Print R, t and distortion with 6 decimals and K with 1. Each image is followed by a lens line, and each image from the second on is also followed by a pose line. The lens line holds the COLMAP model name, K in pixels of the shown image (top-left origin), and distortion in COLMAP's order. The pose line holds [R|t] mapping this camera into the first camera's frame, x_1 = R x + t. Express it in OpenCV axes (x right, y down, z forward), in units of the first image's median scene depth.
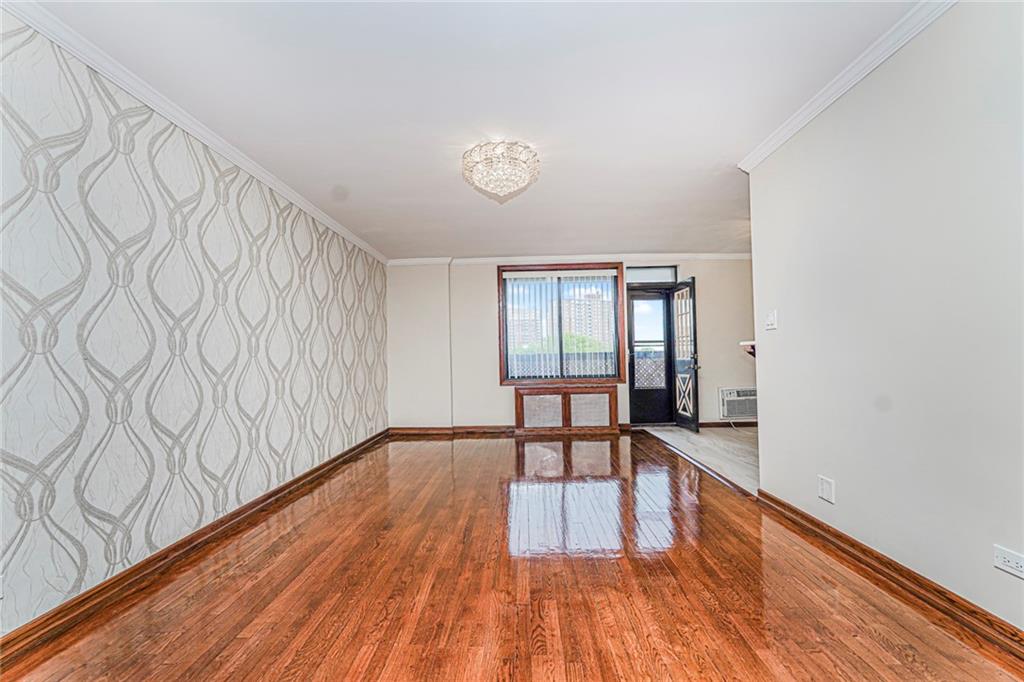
lens RADIAL K [[450.2, 0, 511.8], [0, 450.2, 345.3], [0, 0, 1]] dist [-0.016755, 0.009062]
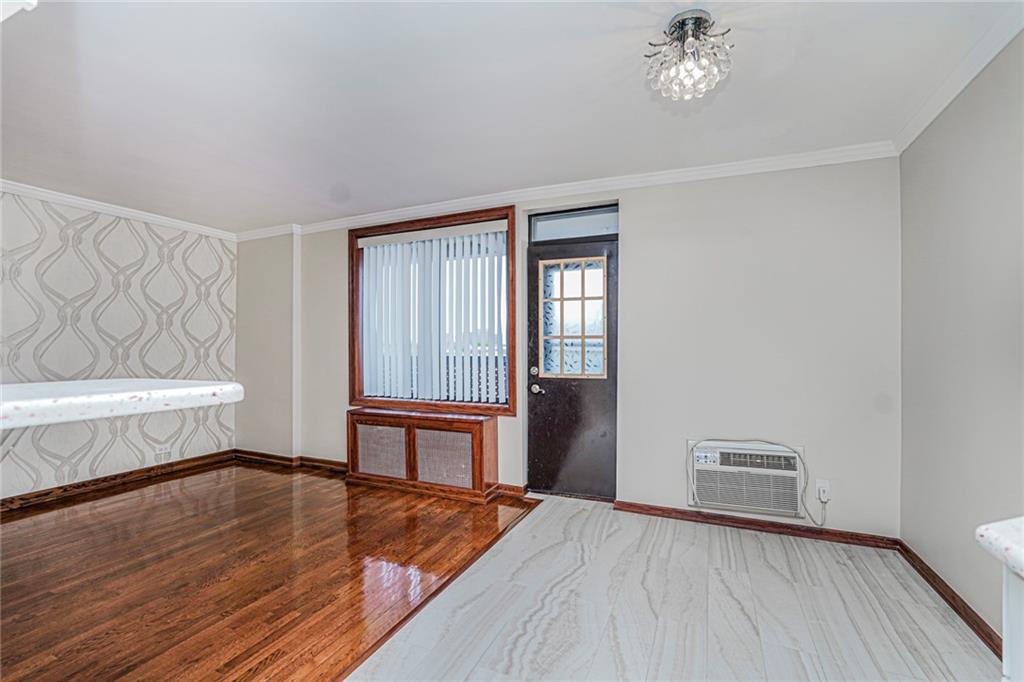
lens RADIAL K [[450.2, 0, 511.8], [0, 450.2, 345.3], [0, 0, 1]] dist [-0.016755, 0.009062]
pose [[0.922591, 0.018645, -0.385329, 0.481263], [-0.008905, 0.999595, 0.027046, -0.022668], [0.385677, -0.021521, 0.922383, 0.480653]]
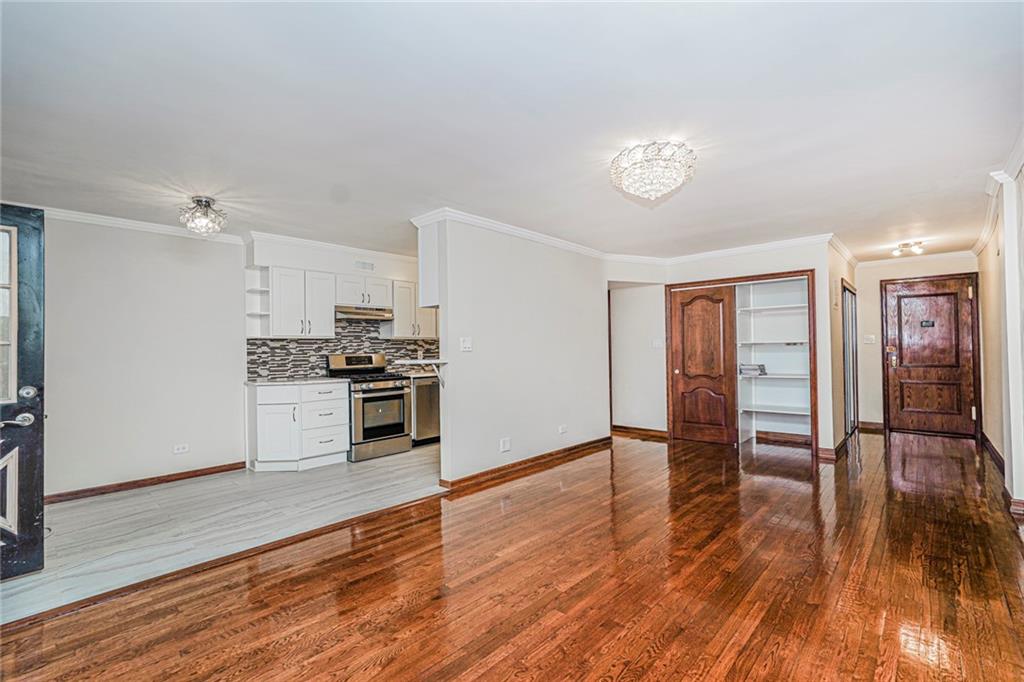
lens RADIAL K [[450.2, 0, 511.8], [0, 450.2, 345.3], [0, 0, 1]] dist [-0.016755, 0.009062]
pose [[-0.745932, 0.041510, 0.664727, -0.208346], [0.014392, 0.998827, -0.046223, 0.004886], [-0.665866, -0.024913, -0.745655, 0.949483]]
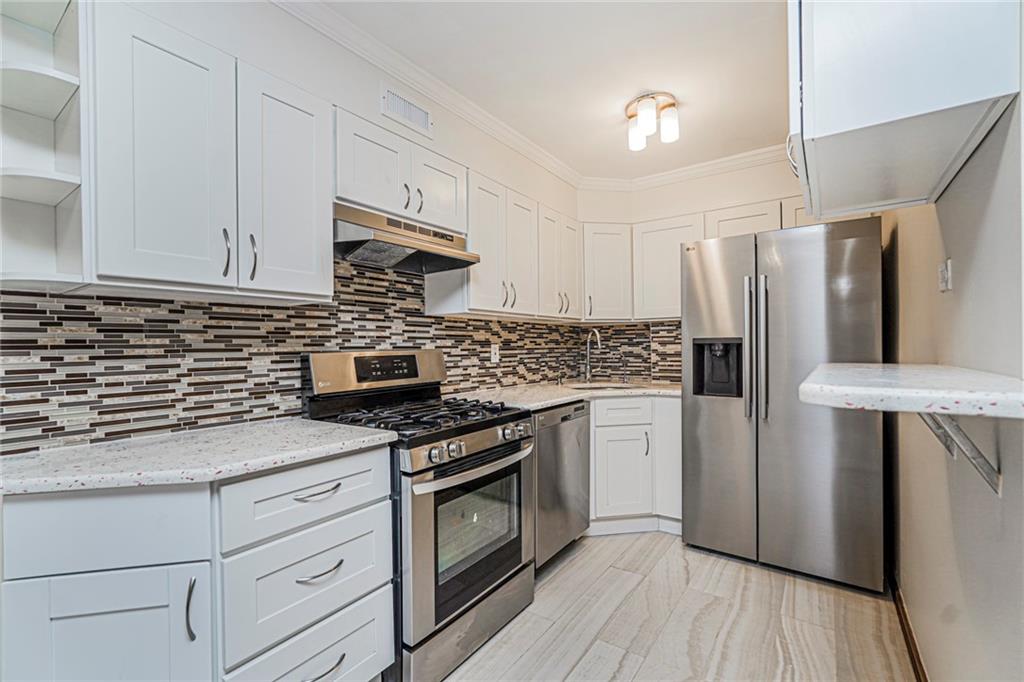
lens RADIAL K [[450.2, 0, 511.8], [0, 450.2, 345.3], [0, 0, 1]] dist [-0.016755, 0.009062]
pose [[-0.829612, 0.031426, 0.557456, 0.356373], [0.013900, 0.999268, -0.035646, -0.014322], [-0.558168, -0.021824, -0.829441, 0.708804]]
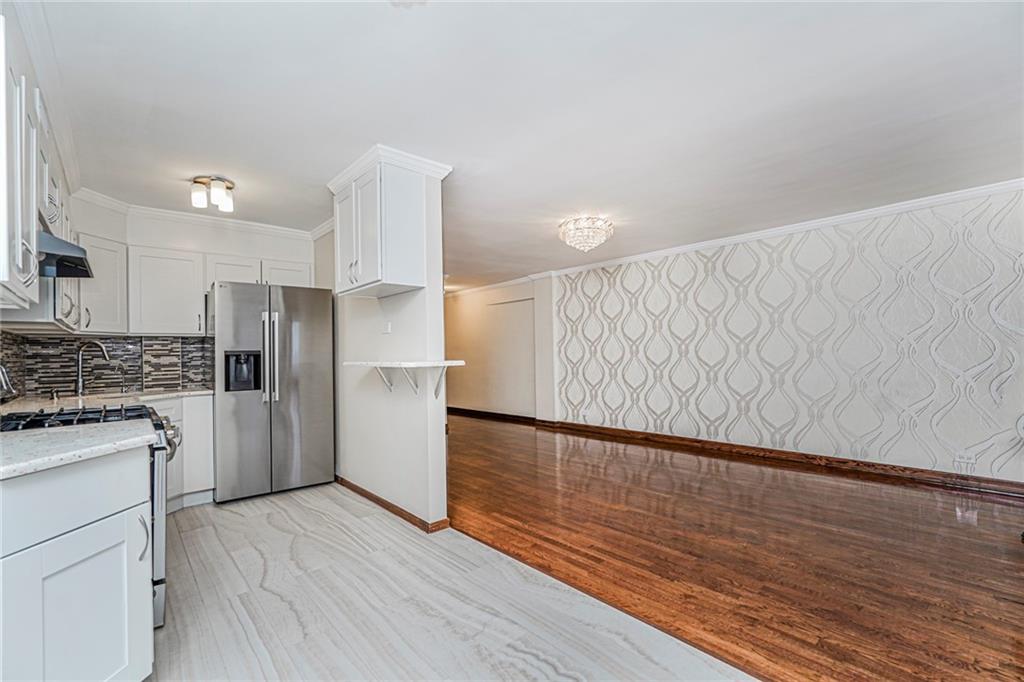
lens RADIAL K [[450.2, 0, 511.8], [0, 450.2, 345.3], [0, 0, 1]] dist [-0.016755, 0.009062]
pose [[-0.735546, 0.024451, -0.677033, 0.570038], [0.053567, 0.998319, -0.022143, -0.007704], [0.675353, -0.052554, -0.735620, 0.948153]]
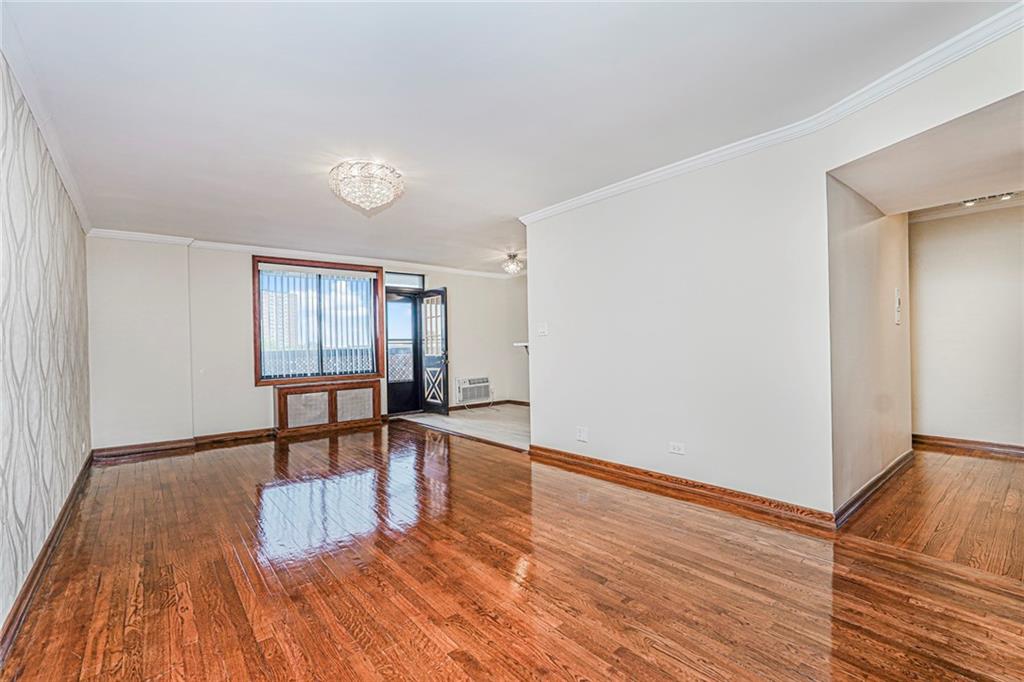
lens RADIAL K [[452.0, 0, 509.5], [0, 452.0, 344.9], [0, 0, 1]] dist [-0.015492, 0.008142]
pose [[0.758464, 0.003297, 0.651707, -0.239677], [-0.010291, 0.999923, 0.006917, -0.006833], [-0.651634, -0.011953, 0.758440, -0.034435]]
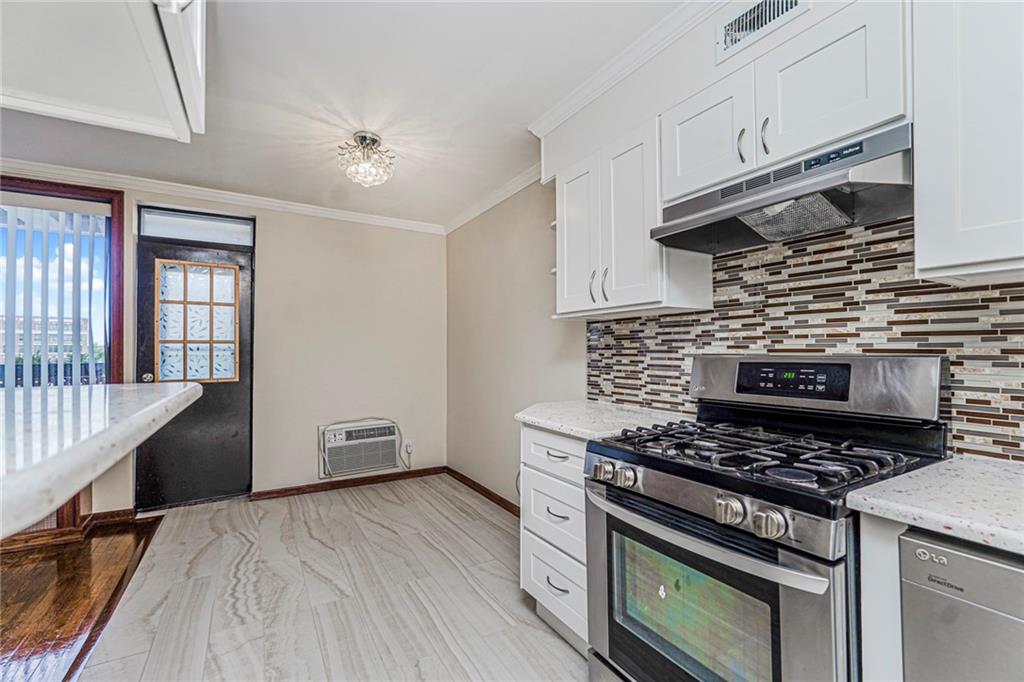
lens RADIAL K [[450.2, 0, 511.8], [0, 450.2, 345.3], [0, 0, 1]] dist [-0.016755, 0.009062]
pose [[0.852208, 0.022127, 0.522735, 0.371052], [-0.027376, 0.999623, 0.002317, -0.025743], [-0.522486, -0.016285, 0.852492, 0.349925]]
